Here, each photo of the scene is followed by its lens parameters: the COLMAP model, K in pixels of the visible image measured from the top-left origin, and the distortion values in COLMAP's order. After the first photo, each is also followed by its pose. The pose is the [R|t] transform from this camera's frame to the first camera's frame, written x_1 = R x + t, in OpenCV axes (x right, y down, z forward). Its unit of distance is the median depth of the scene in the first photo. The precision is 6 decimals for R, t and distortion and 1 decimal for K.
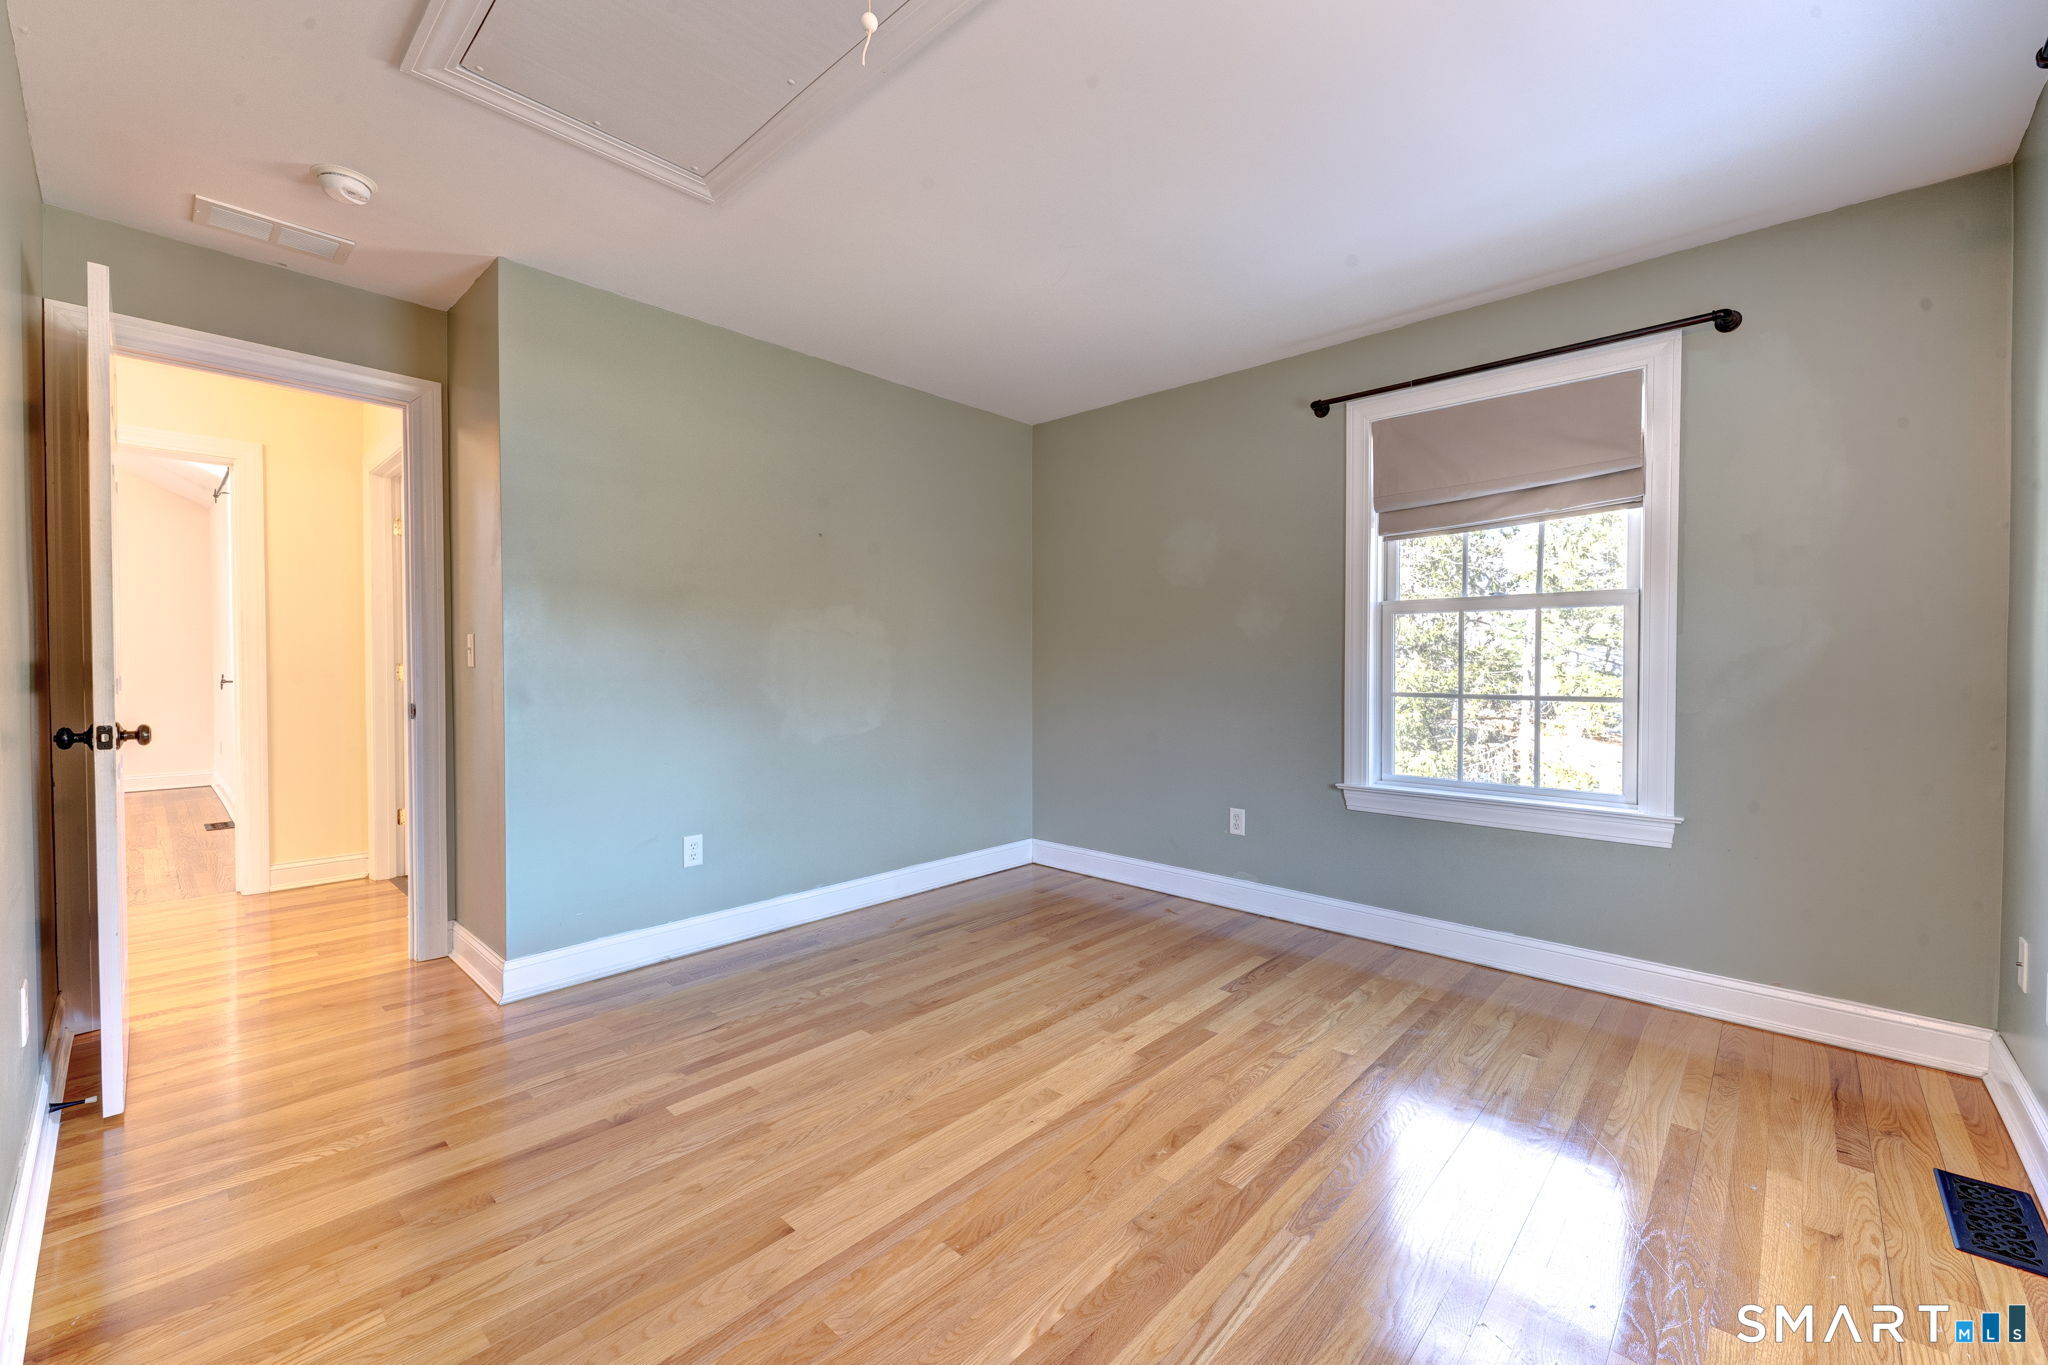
lens RADIAL K [[854.8, 0, 1066.2], [0, 854.8, 670.8], [0, 0, 1]] dist [0.004716, -0.002975]
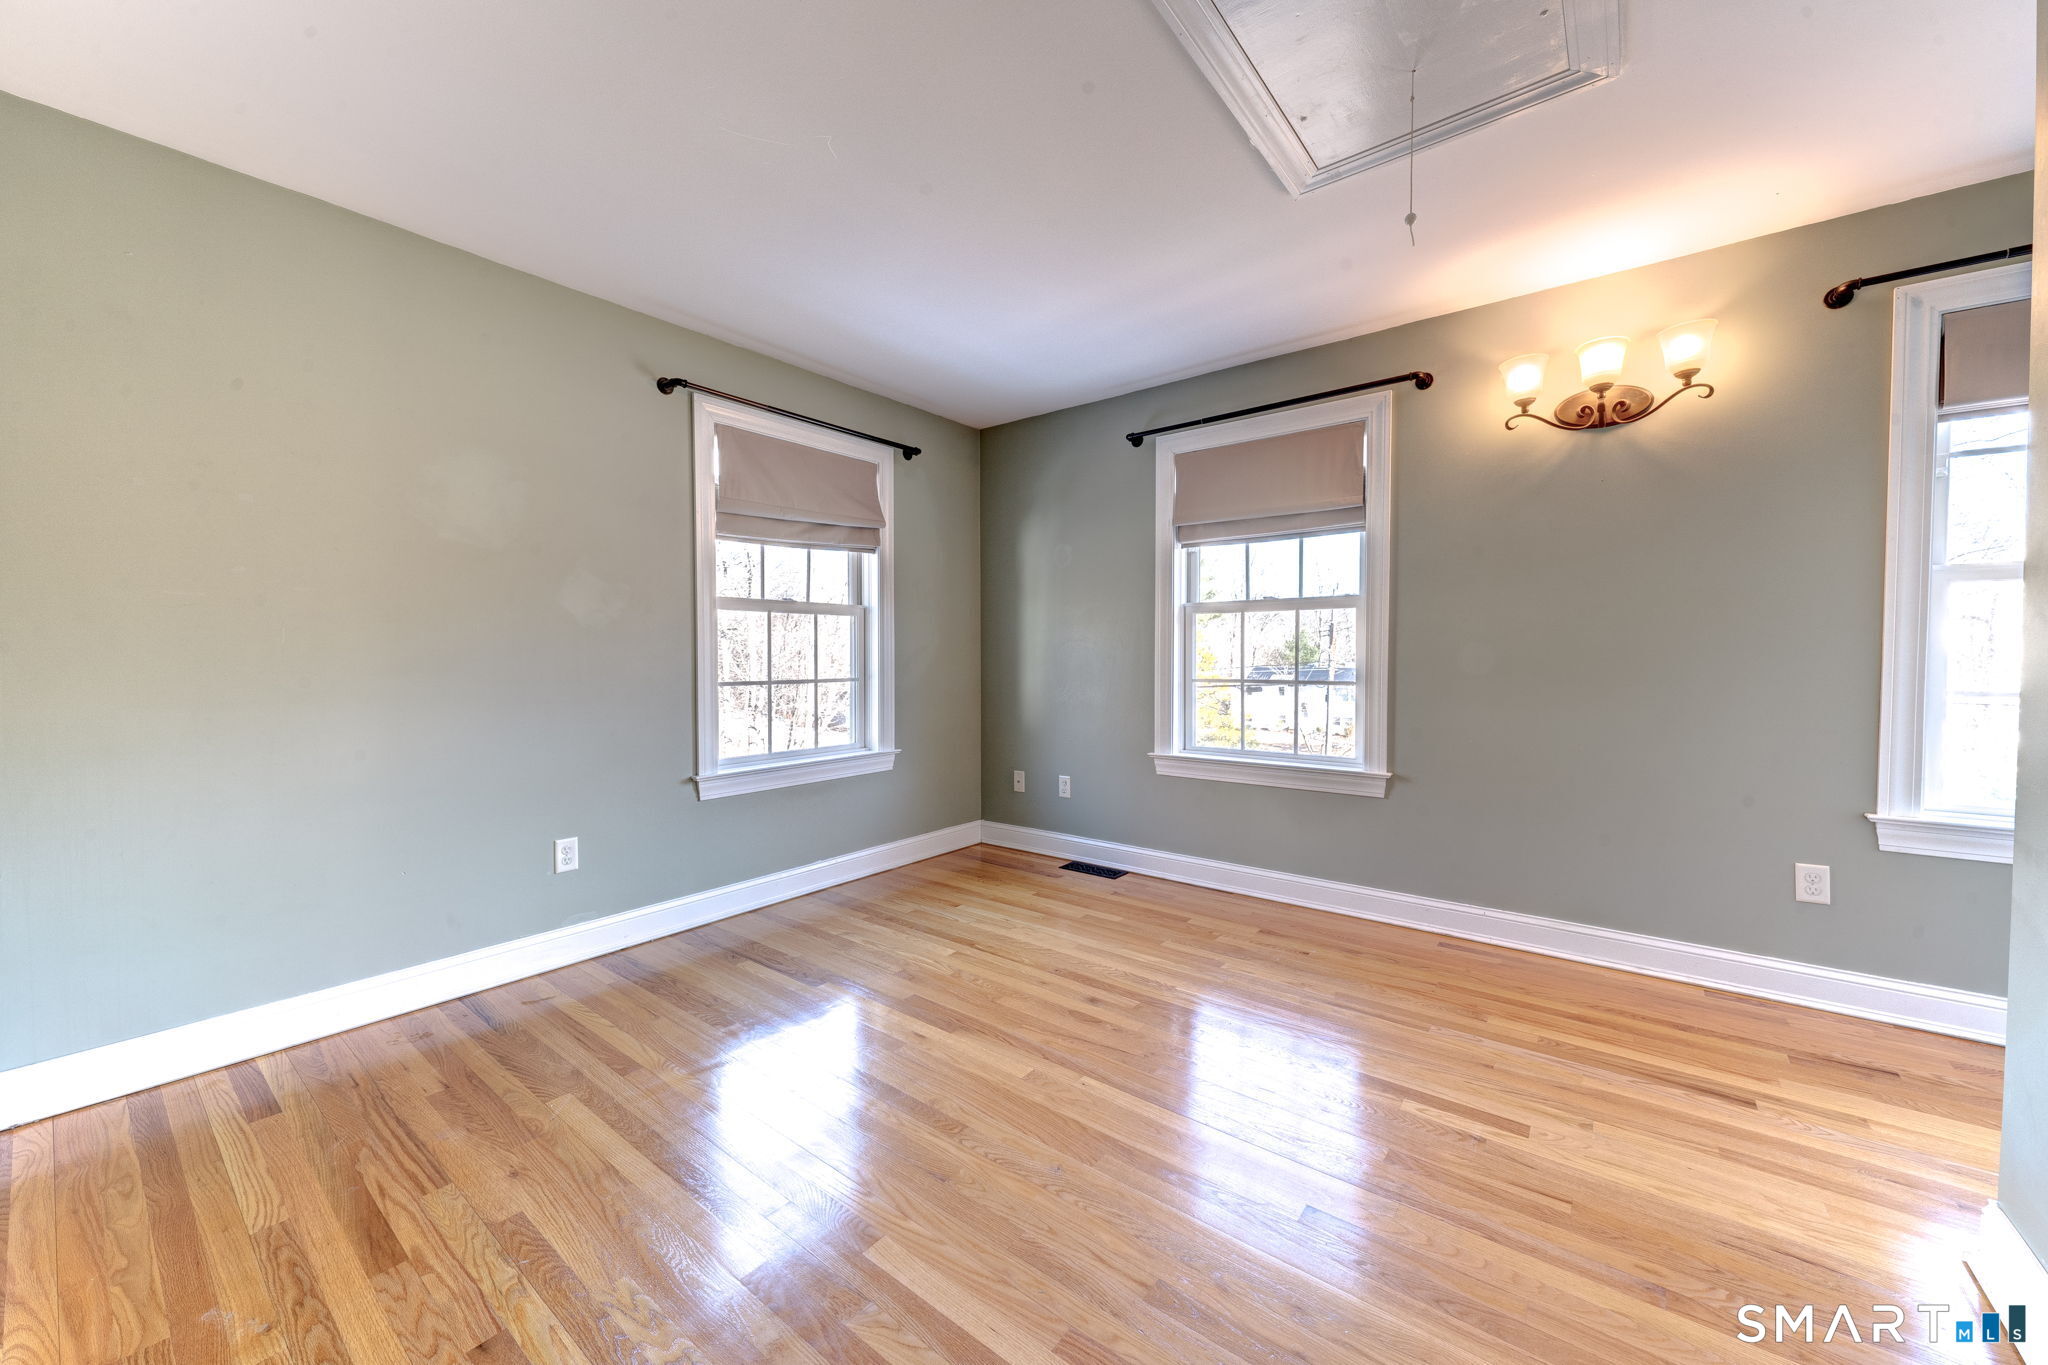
lens RADIAL K [[740.4, 0, 1041.3], [0, 740.4, 670.5], [0, 0, 1]] dist [0.007372, -0.000725]
pose [[-0.076081, -0.021402, 0.996872, -0.636303], [0.009833, 0.999705, 0.022213, -0.006790], [-0.997053, 0.011493, -0.075848, 0.749245]]
